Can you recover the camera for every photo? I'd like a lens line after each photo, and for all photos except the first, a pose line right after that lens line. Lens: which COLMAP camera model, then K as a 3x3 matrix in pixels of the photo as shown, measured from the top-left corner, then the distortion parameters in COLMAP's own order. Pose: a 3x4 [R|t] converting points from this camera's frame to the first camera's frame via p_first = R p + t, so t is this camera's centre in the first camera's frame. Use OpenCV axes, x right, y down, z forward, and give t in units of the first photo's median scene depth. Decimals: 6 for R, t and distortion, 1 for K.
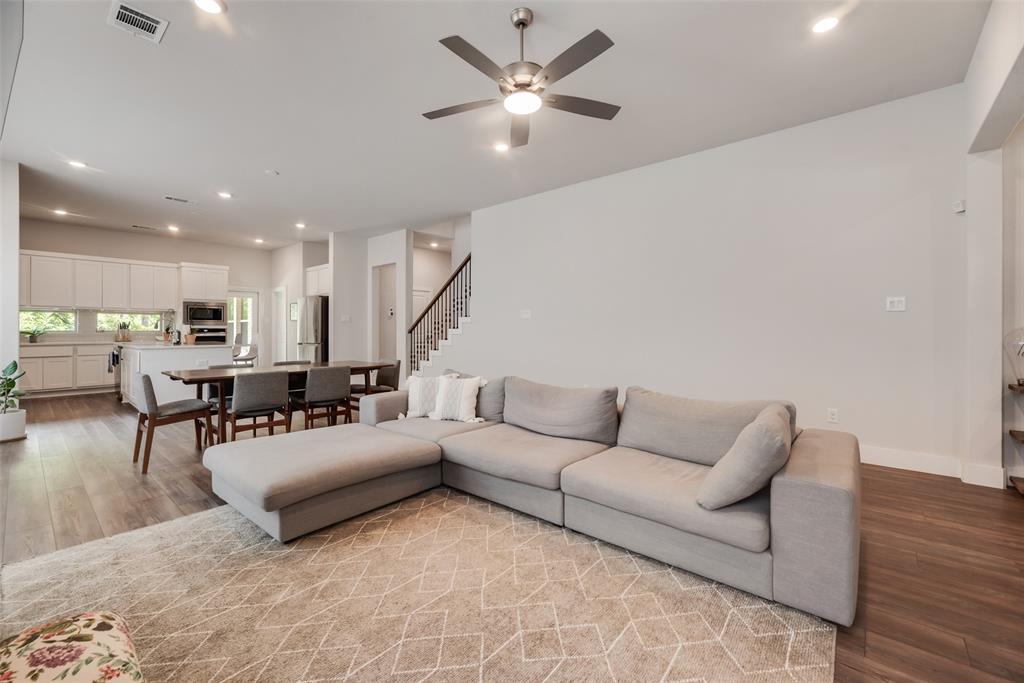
lens RADIAL K [[419.9, 0, 511.0], [0, 419.9, 329.0], [0, 0, 1]] dist [0.002401, -0.000817]
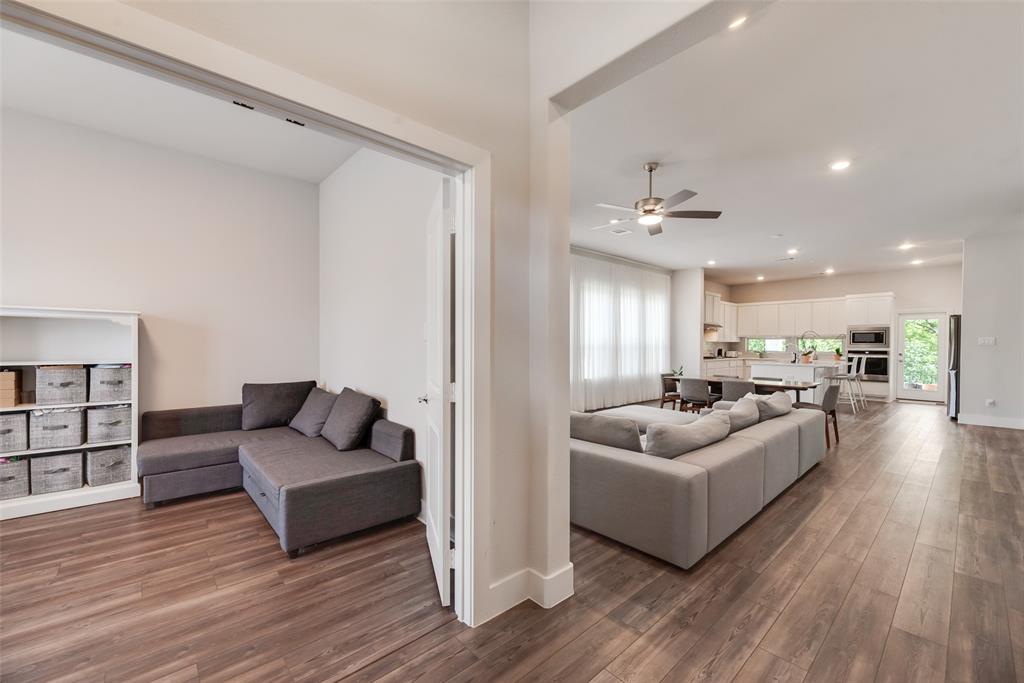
lens RADIAL K [[412.6, 0, 511.5], [0, 412.6, 351.4], [0, 0, 1]] dist [0.007930, -0.000558]
pose [[-0.124159, 0.015441, -0.992142, 0.539052], [-0.003375, 0.999867, 0.015983, -0.015195], [0.992257, 0.005333, -0.124091, 0.212121]]
